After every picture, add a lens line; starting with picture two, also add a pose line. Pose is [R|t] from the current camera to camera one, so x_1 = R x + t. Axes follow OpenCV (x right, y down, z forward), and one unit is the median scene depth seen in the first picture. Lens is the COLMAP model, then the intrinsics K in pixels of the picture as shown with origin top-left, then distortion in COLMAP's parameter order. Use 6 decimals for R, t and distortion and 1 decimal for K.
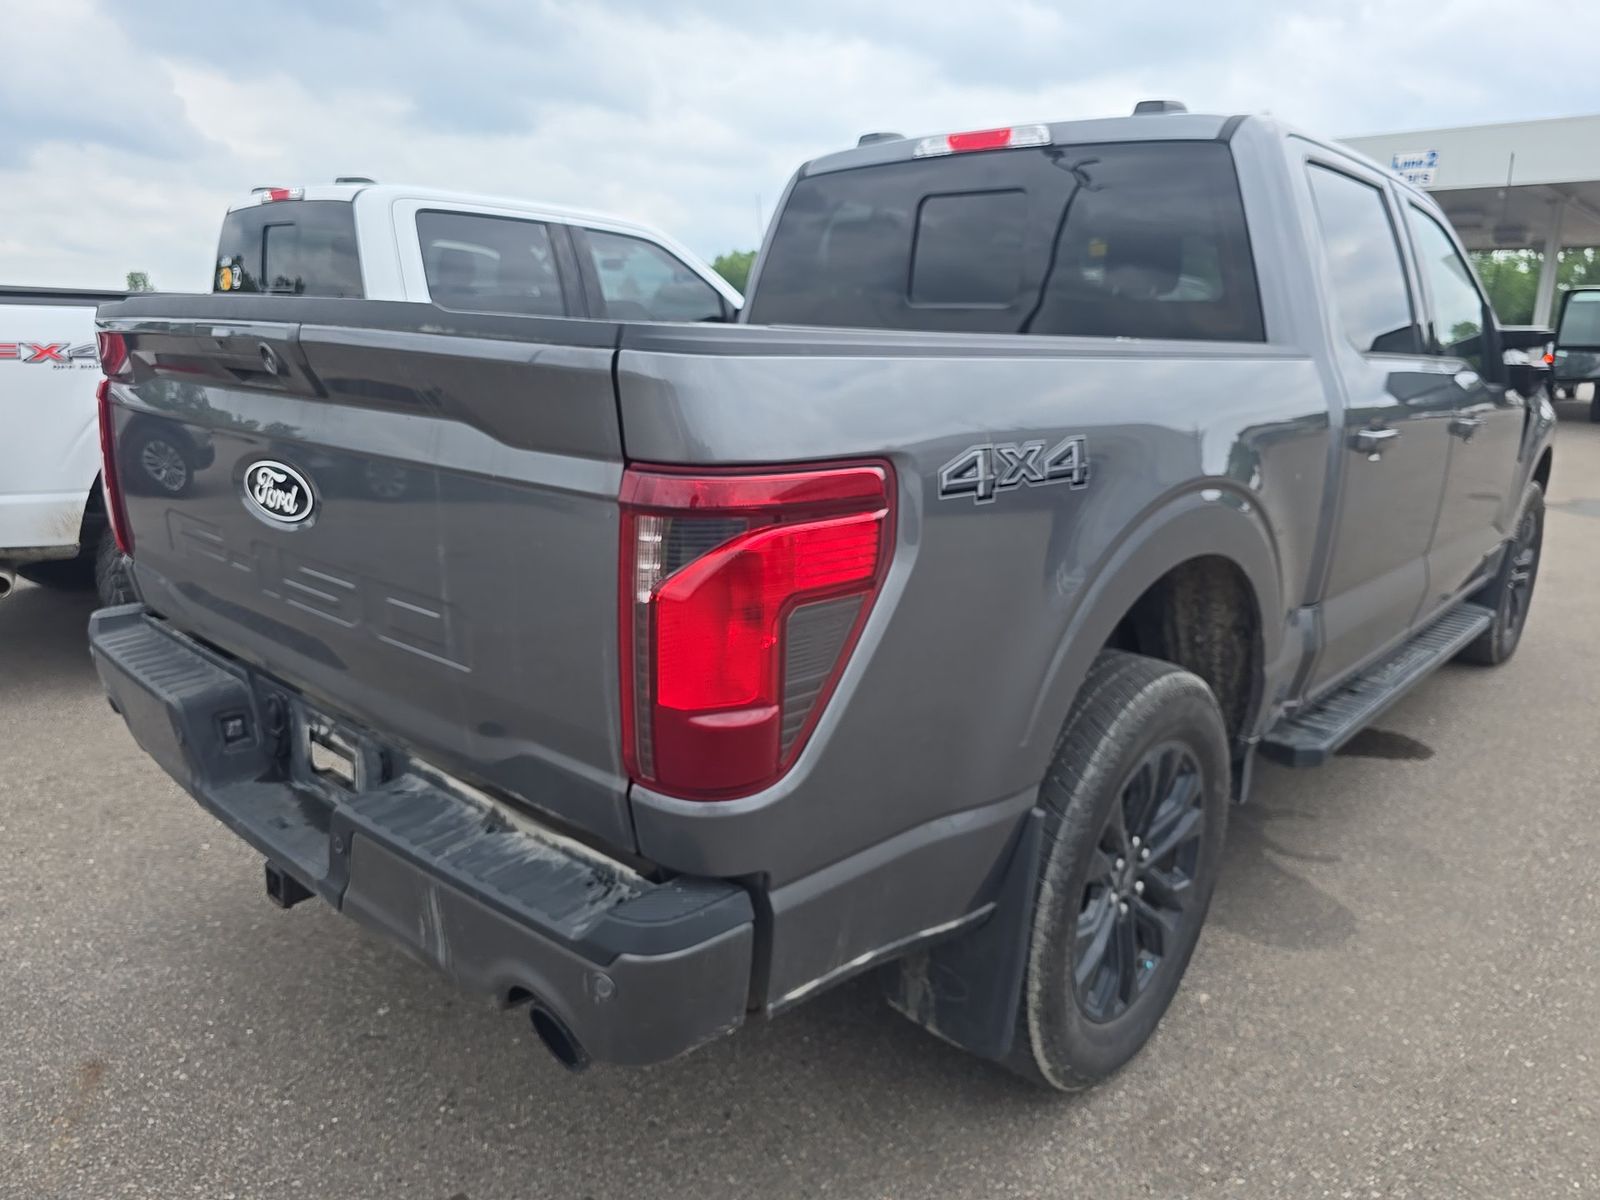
lens RADIAL K [[1121.1, 0, 799.7], [0, 1121.1, 575.3], [0, 0, 1]] dist [0.018577, -0.001646]
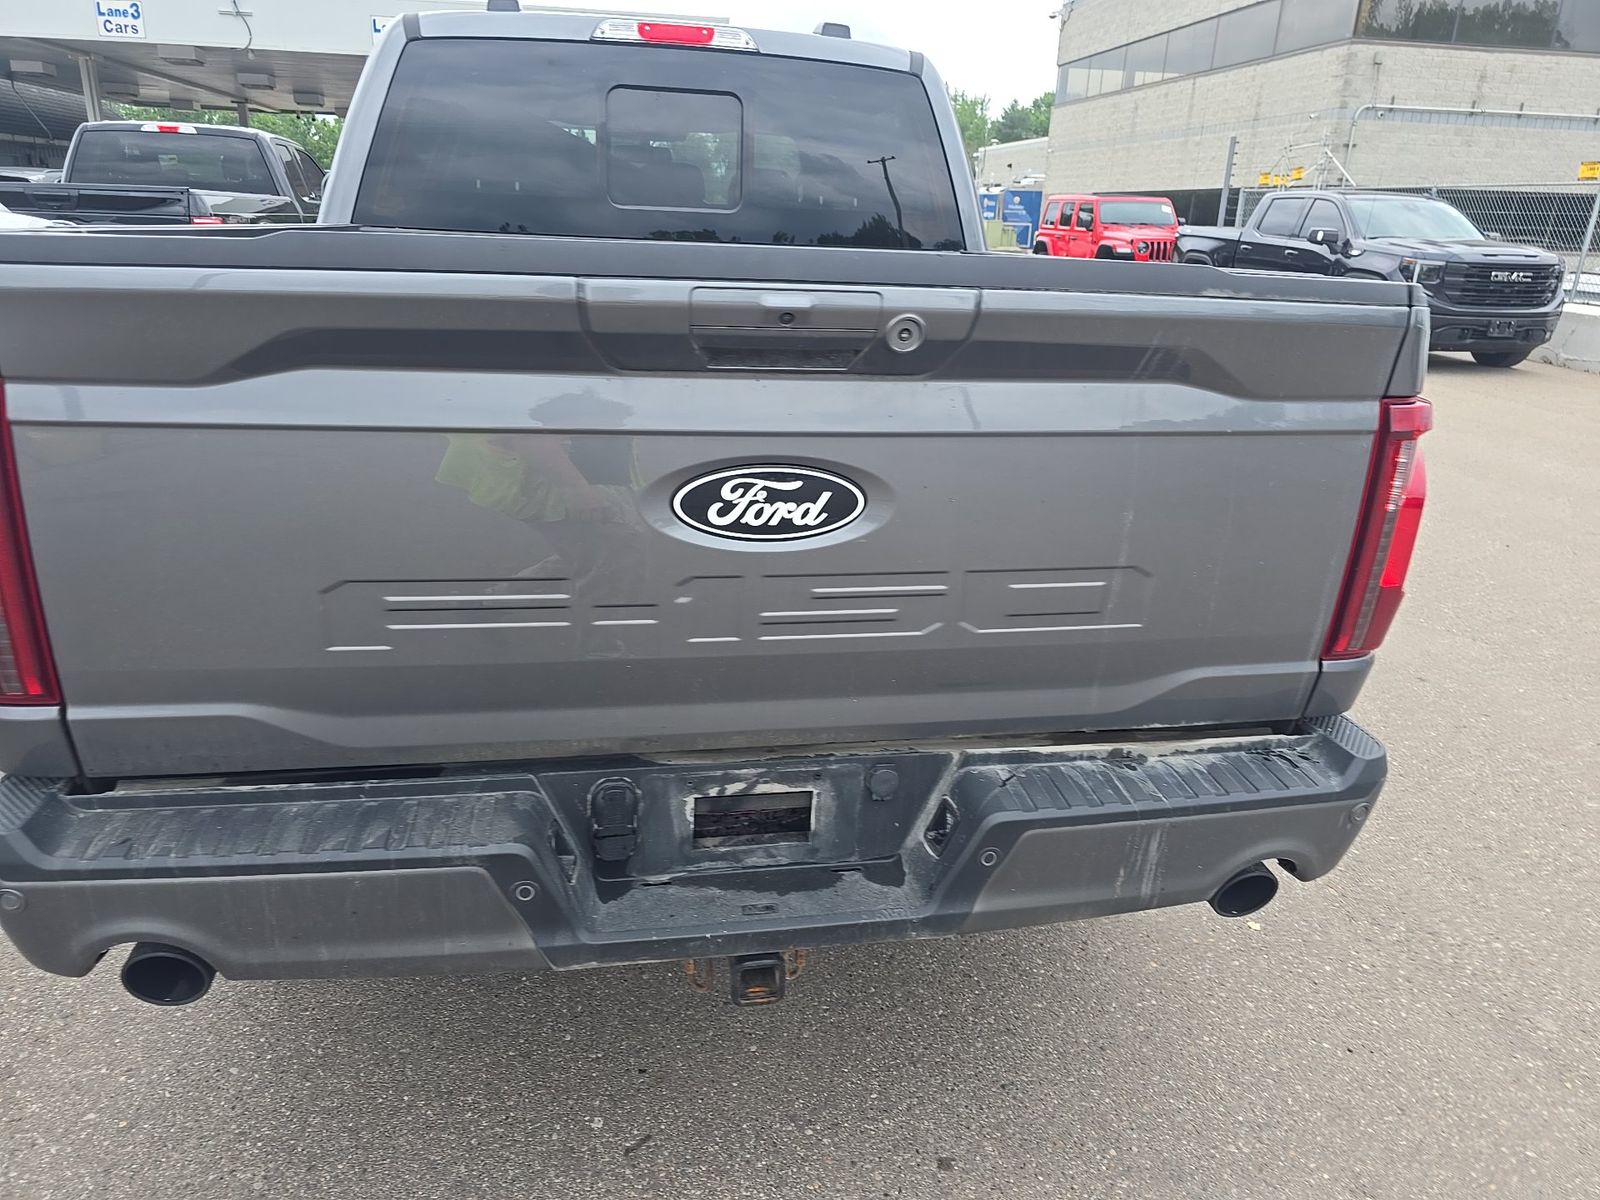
lens RADIAL K [[1086.1, 0, 799.3], [0, 1086.1, 590.9], [0, 0, 1]] dist [0.011436, -0.004170]
pose [[0.606435, -0.260771, 0.751156, -1.039900], [0.150599, 0.965262, 0.213516, -0.174987], [-0.780741, -0.016360, 0.624640, 0.527881]]
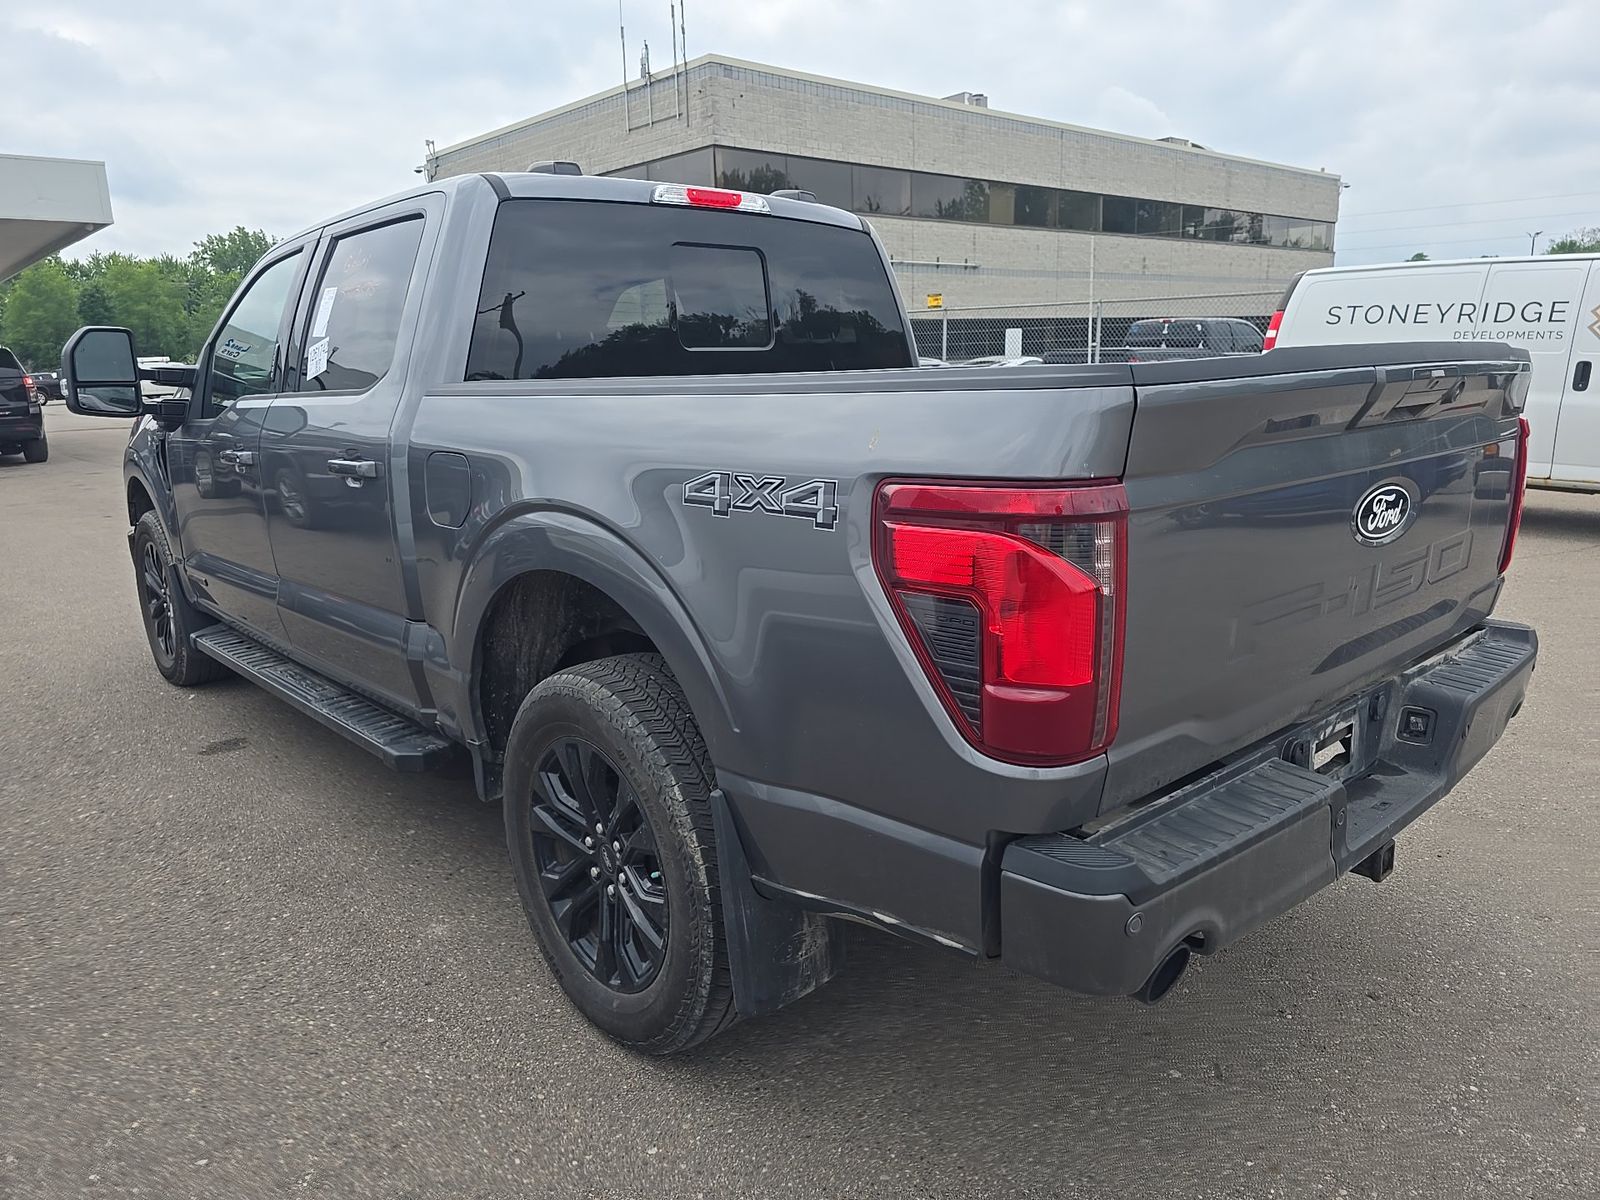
lens RADIAL K [[1121.1, 0, 799.7], [0, 1121.1, 575.3], [0, 0, 1]] dist [0.018577, -0.001646]
pose [[0.084759, -0.211303, 0.973739, -1.667872], [0.241144, 0.952554, 0.185716, -0.374403], [-0.966781, 0.219070, 0.131691, 1.459984]]
